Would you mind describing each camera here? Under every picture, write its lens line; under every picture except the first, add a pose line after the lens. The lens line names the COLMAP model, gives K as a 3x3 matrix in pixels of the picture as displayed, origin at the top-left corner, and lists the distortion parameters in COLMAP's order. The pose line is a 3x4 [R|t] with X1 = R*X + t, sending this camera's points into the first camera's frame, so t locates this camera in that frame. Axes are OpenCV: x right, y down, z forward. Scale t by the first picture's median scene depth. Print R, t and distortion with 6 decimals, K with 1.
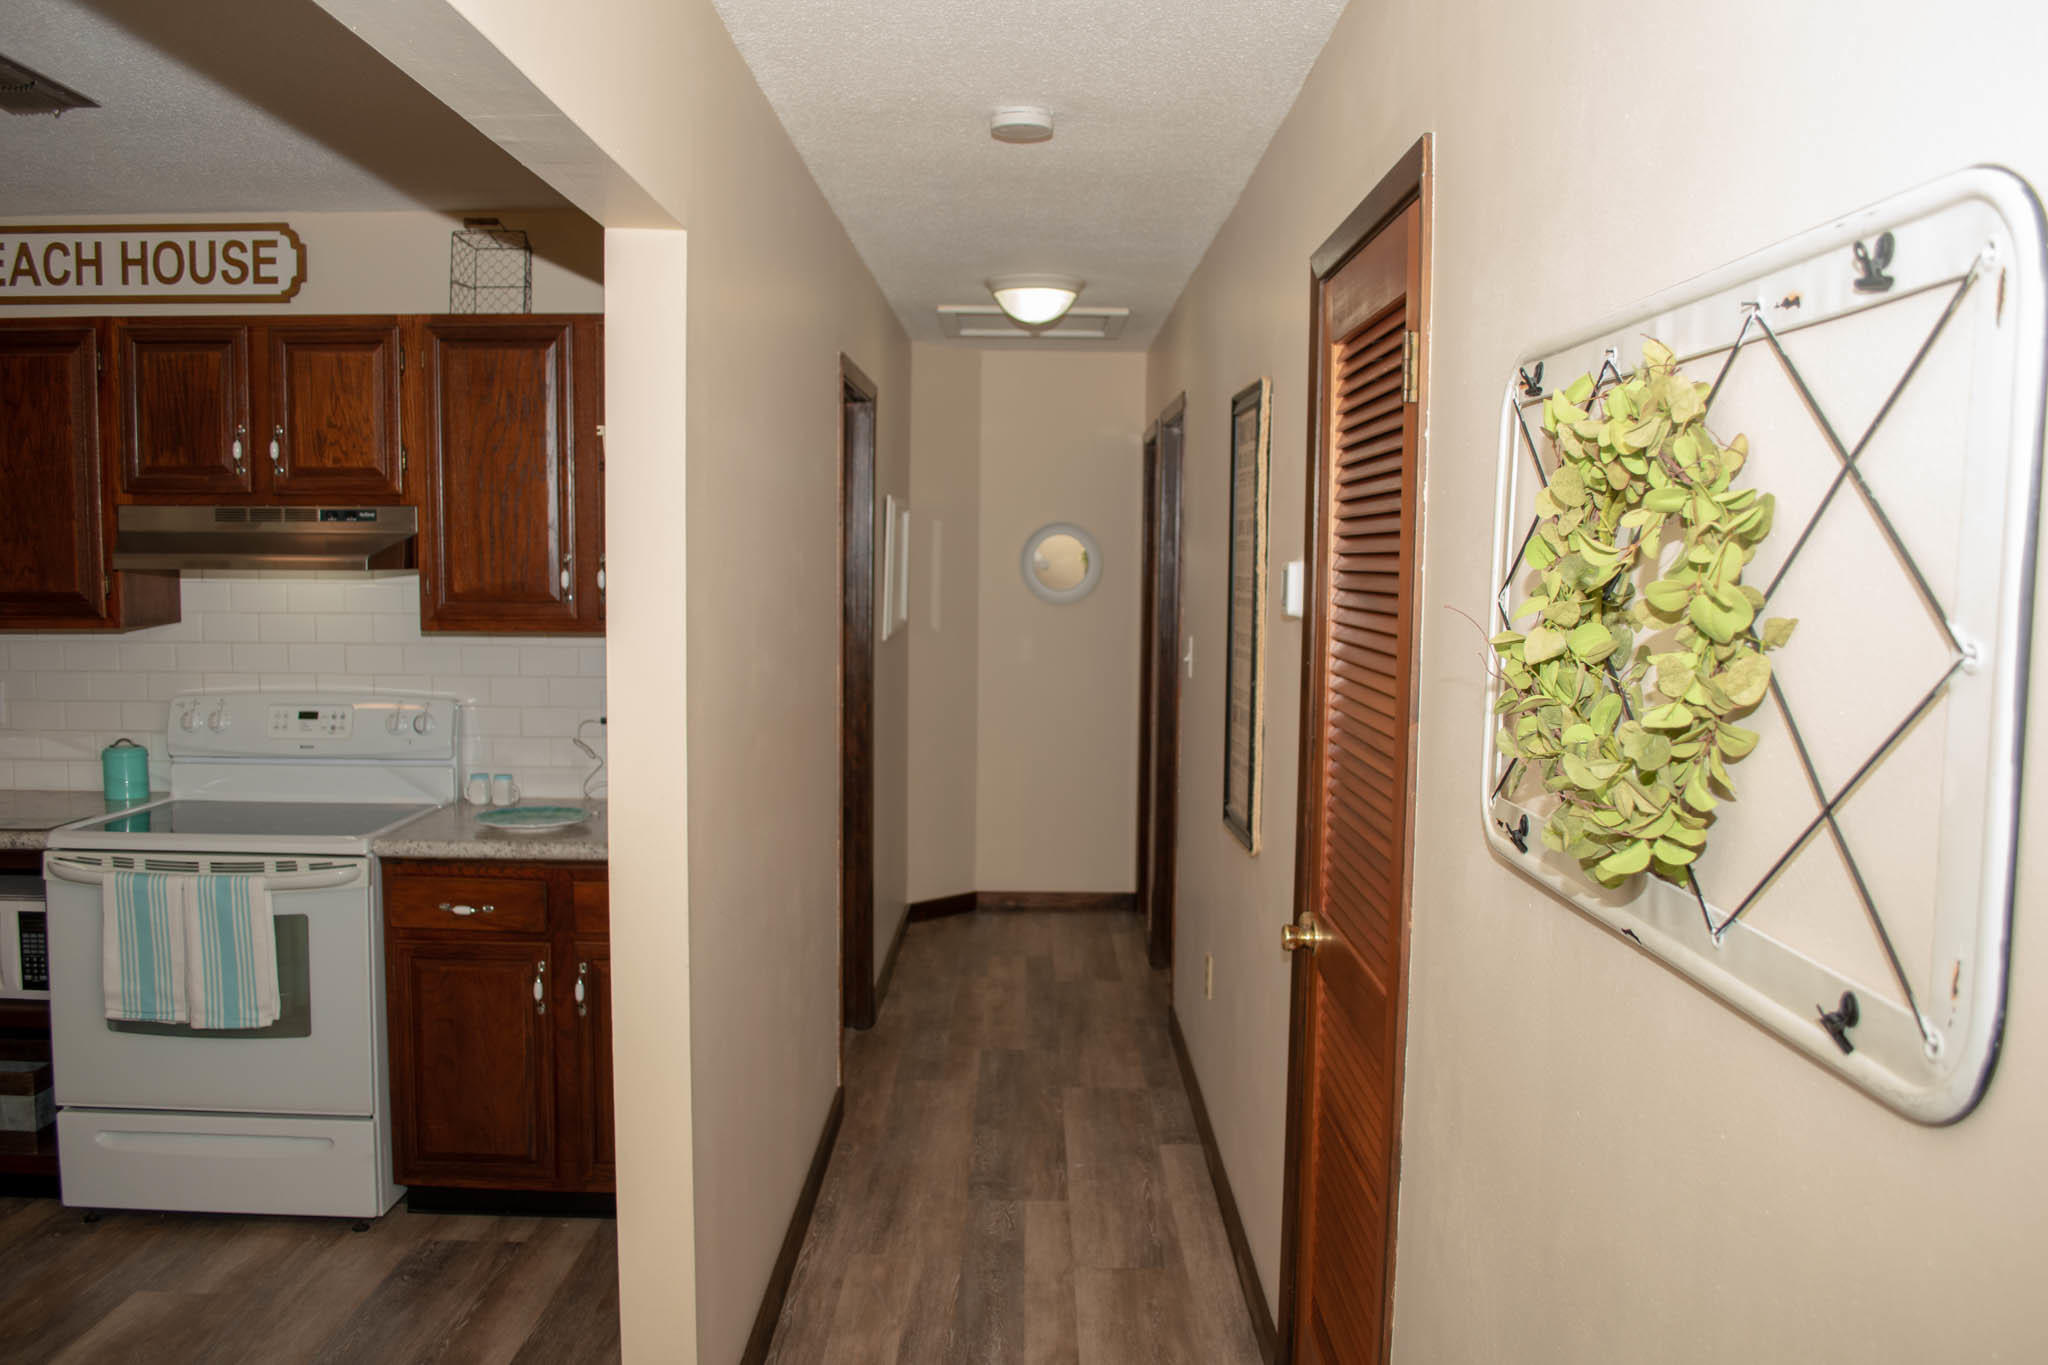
lens RADIAL K [[1710.0, 0, 1023.8], [0, 1710.0, 645.3], [0, 0, 1]] dist [-0.082122, 0.005257]
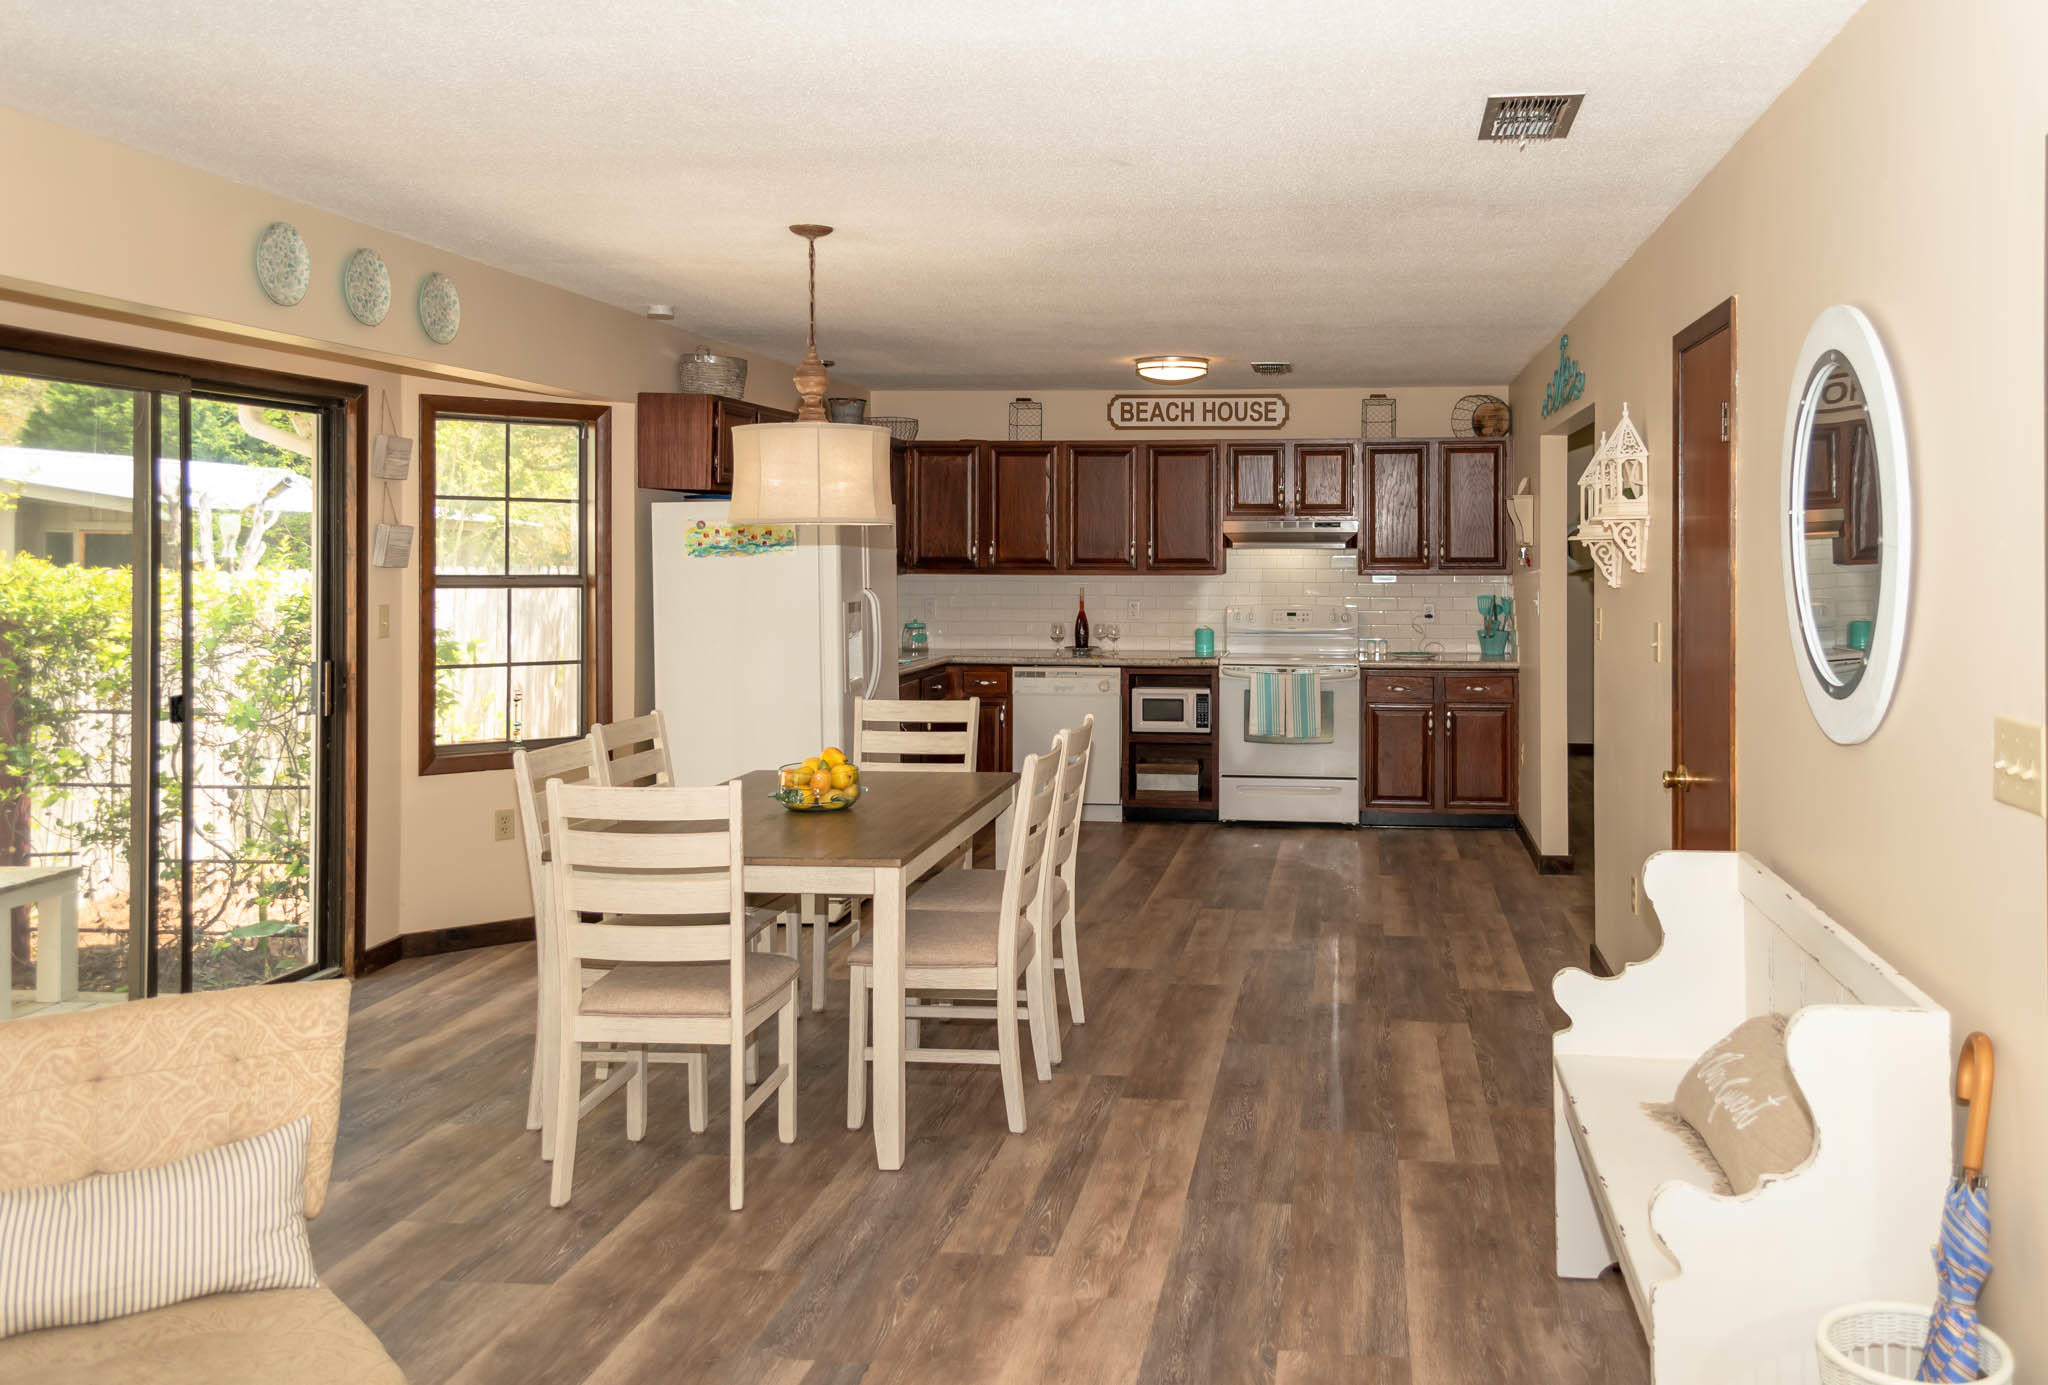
lens RADIAL K [[1659.0, 0, 1163.8], [0, 1659.0, 551.4], [0, 0, 1]] dist [0.001461, 0.001767]
pose [[0.995008, -0.006700, -0.099568, -0.395370], [0.000465, 0.998044, -0.062514, 0.100889], [0.099792, 0.062155, 0.993065, -1.264757]]
